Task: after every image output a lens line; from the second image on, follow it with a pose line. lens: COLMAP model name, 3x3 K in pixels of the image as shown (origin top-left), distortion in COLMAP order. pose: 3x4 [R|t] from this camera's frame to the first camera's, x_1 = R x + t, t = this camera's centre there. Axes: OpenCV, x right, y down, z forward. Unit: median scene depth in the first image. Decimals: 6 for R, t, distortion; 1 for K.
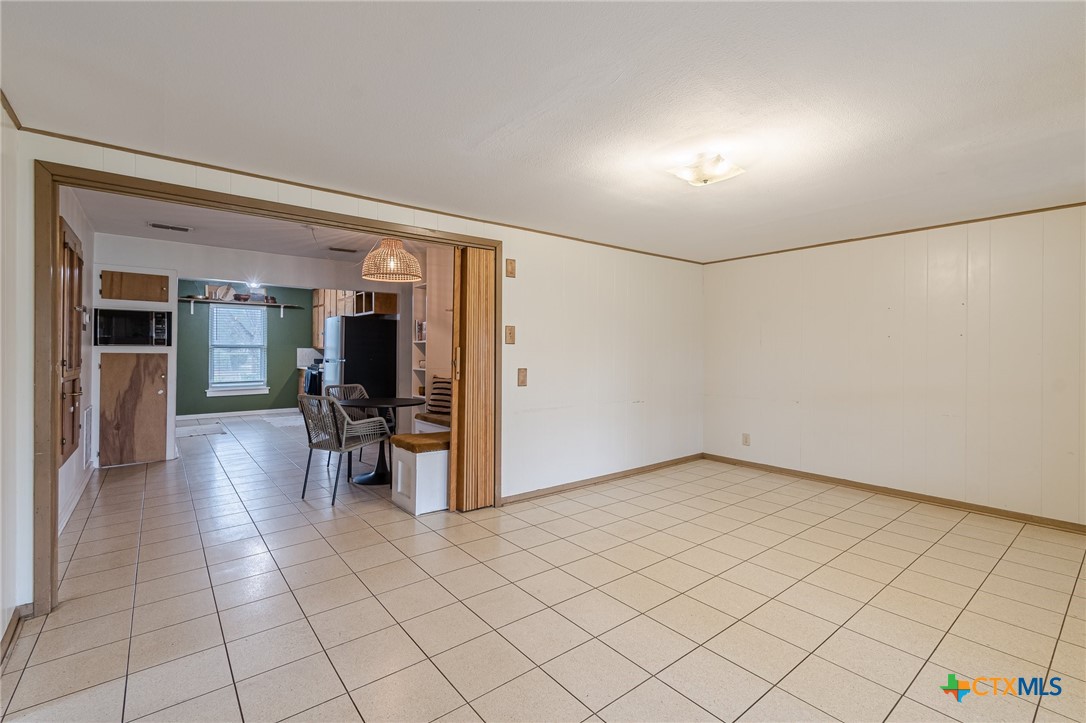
lens RADIAL K [[481.7, 0, 549.1], [0, 481.7, 350.6], [0, 0, 1]] dist [0.000325, -0.000077]
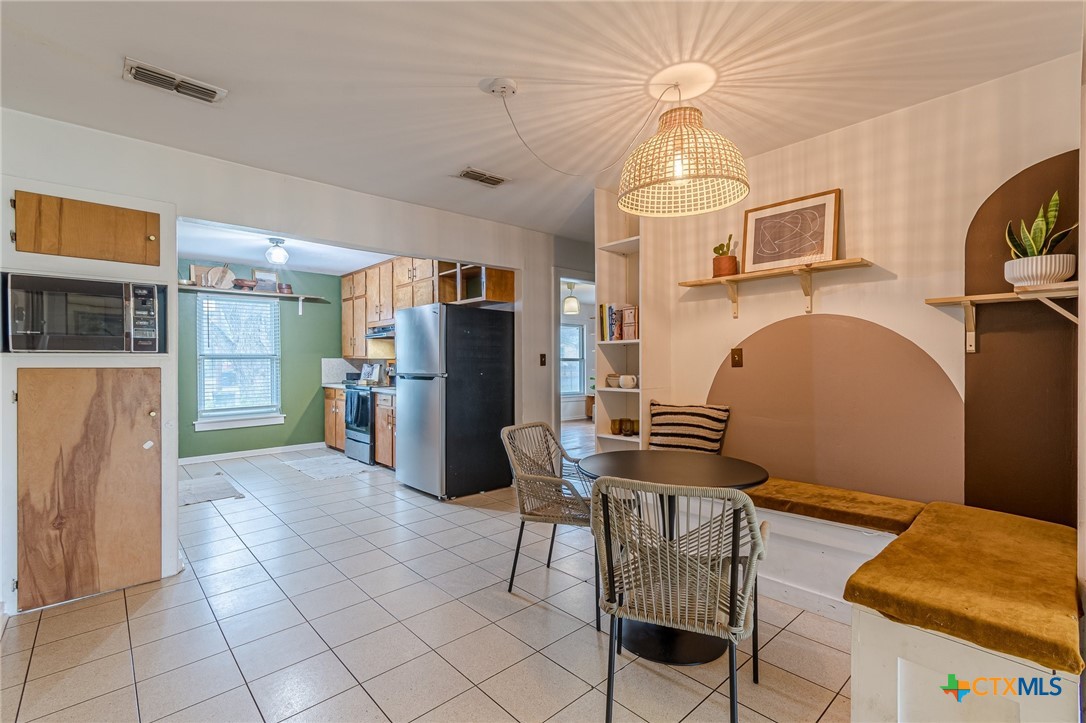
lens RADIAL K [[485.6, 0, 545.5], [0, 485.6, 366.0], [0, 0, 1]] dist [0.000847, 0.000124]
pose [[0.997947, -0.011031, 0.063092, -0.403985], [0.010330, 0.999881, 0.011417, 0.002509], [-0.063211, -0.010742, 0.997942, 0.447533]]
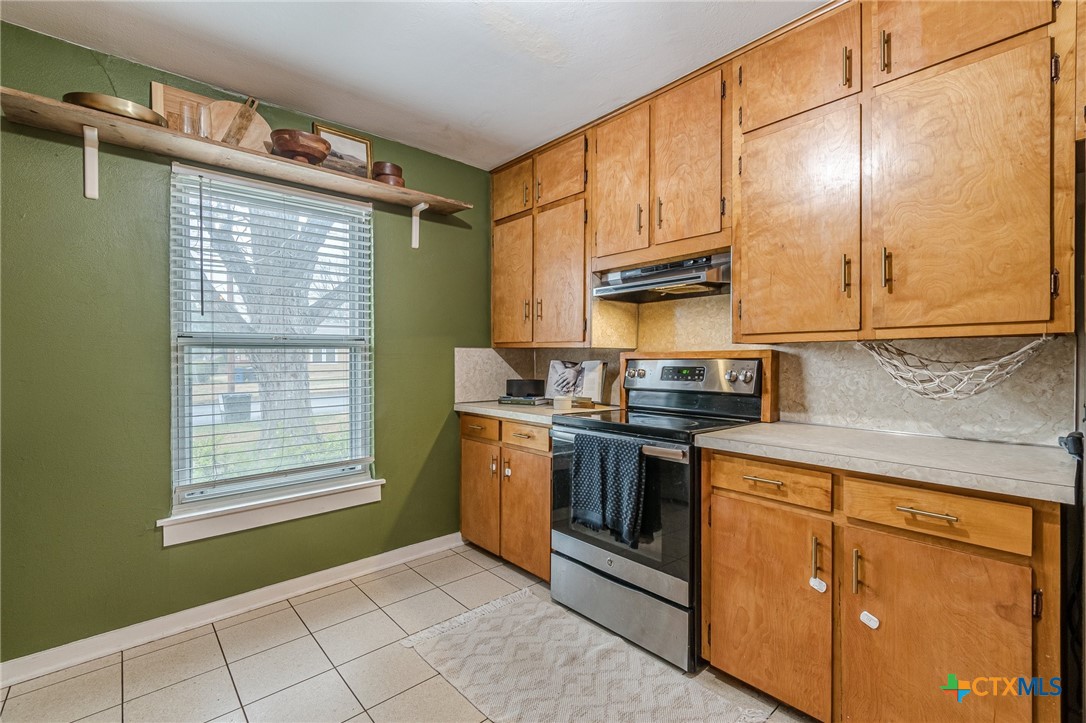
lens RADIAL K [[479.7, 0, 543.0], [0, 479.7, 361.5], [0, 0, 1]] dist [0.000793, 0.000386]
pose [[0.998810, -0.005803, 0.048425, -0.811912], [0.005293, 0.999929, 0.010644, 0.001730], [-0.048483, -0.010375, 0.998770, 1.147286]]
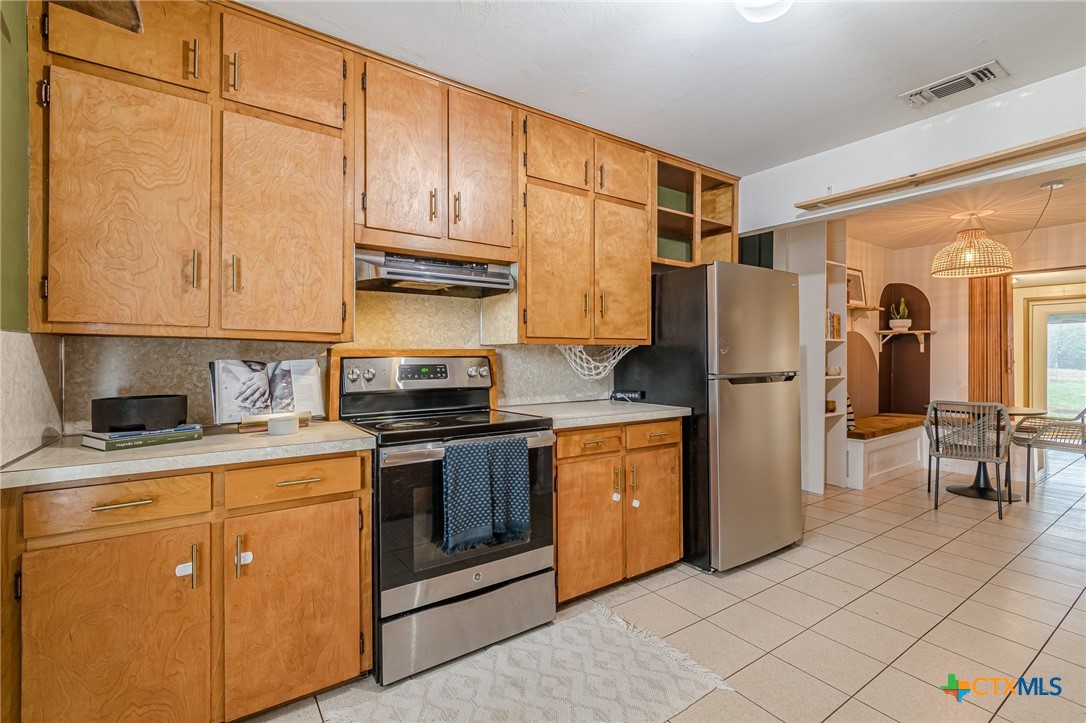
lens RADIAL K [[487.0, 0, 540.8], [0, 487.0, 356.8], [0, 0, 1]] dist [0.000079, -0.000068]
pose [[0.072646, -0.007673, 0.997328, -1.082983], [-0.004627, 0.999957, 0.008030, 0.000684], [-0.997347, -0.005198, 0.072607, 1.439928]]
